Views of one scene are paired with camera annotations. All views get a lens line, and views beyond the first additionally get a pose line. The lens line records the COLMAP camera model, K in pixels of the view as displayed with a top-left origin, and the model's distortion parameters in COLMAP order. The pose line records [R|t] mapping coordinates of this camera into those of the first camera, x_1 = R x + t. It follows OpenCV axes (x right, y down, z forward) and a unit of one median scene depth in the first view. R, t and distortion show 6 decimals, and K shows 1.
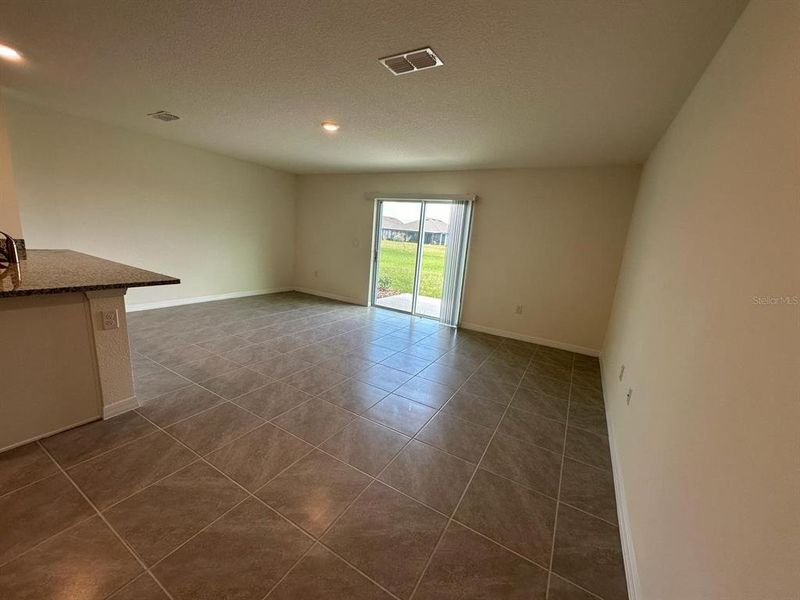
lens RADIAL K [[320.3, 0, 399.7], [0, 320.3, 297.8], [0, 0, 1]] dist [-0.001392, -0.000070]
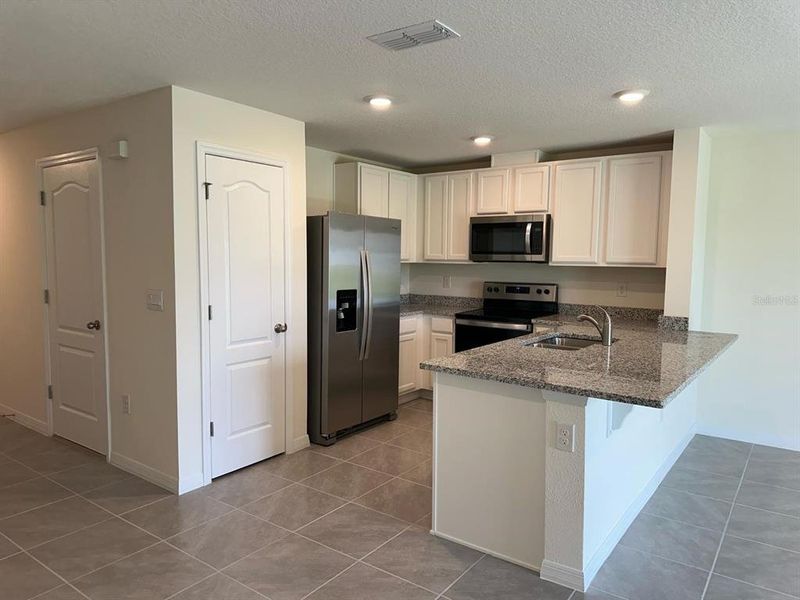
lens RADIAL K [[558.3, 0, 401.7], [0, 558.3, 301.0], [0, 0, 1]] dist [0.064743, -0.085487]
pose [[-0.100369, -0.000585, -0.994950, 0.158819], [-0.207781, 0.977963, 0.020386, -0.084425], [0.973012, 0.208778, -0.098279, 0.368223]]
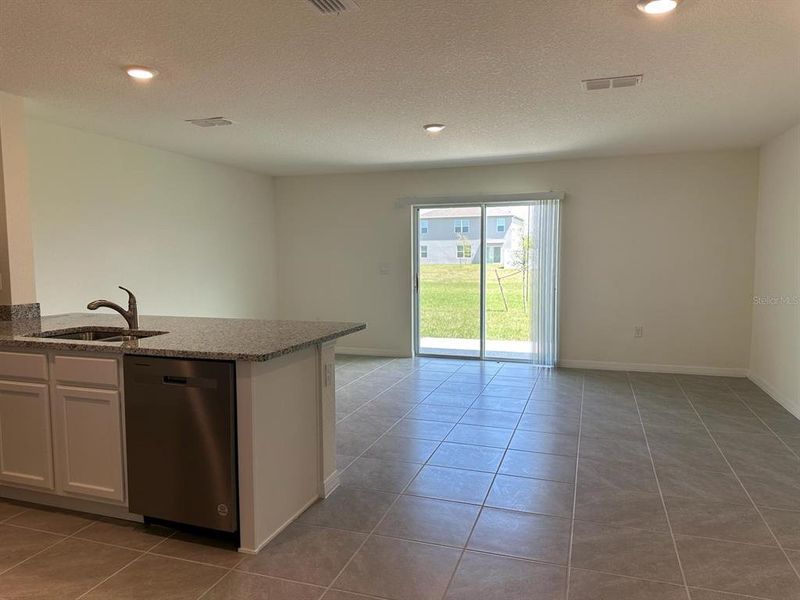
lens RADIAL K [[558.3, 0, 401.7], [0, 558.3, 301.0], [0, 0, 1]] dist [0.064743, -0.085487]
pose [[0.975885, -0.103202, 0.192349, -0.498206], [0.121838, 0.988669, -0.087690, 0.013822], [-0.181120, 0.109011, 0.977401, -0.270630]]
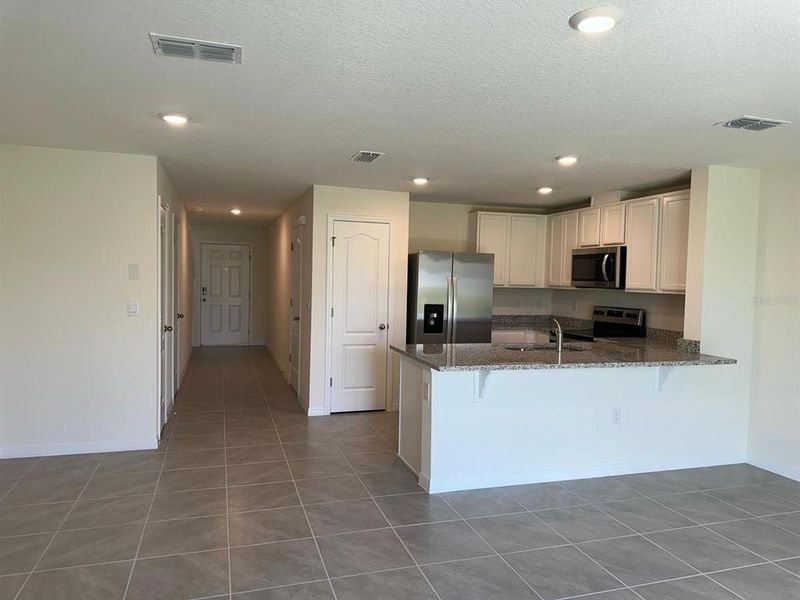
lens RADIAL K [[560.2, 0, 404.5], [0, 560.2, 299.4], [0, 0, 1]] dist [0.092942, -0.088888]
pose [[-0.659827, -0.065931, -0.748519, 0.301848], [-0.216712, 0.970513, 0.105549, -0.215755], [0.719489, 0.231857, -0.654659, 1.080801]]
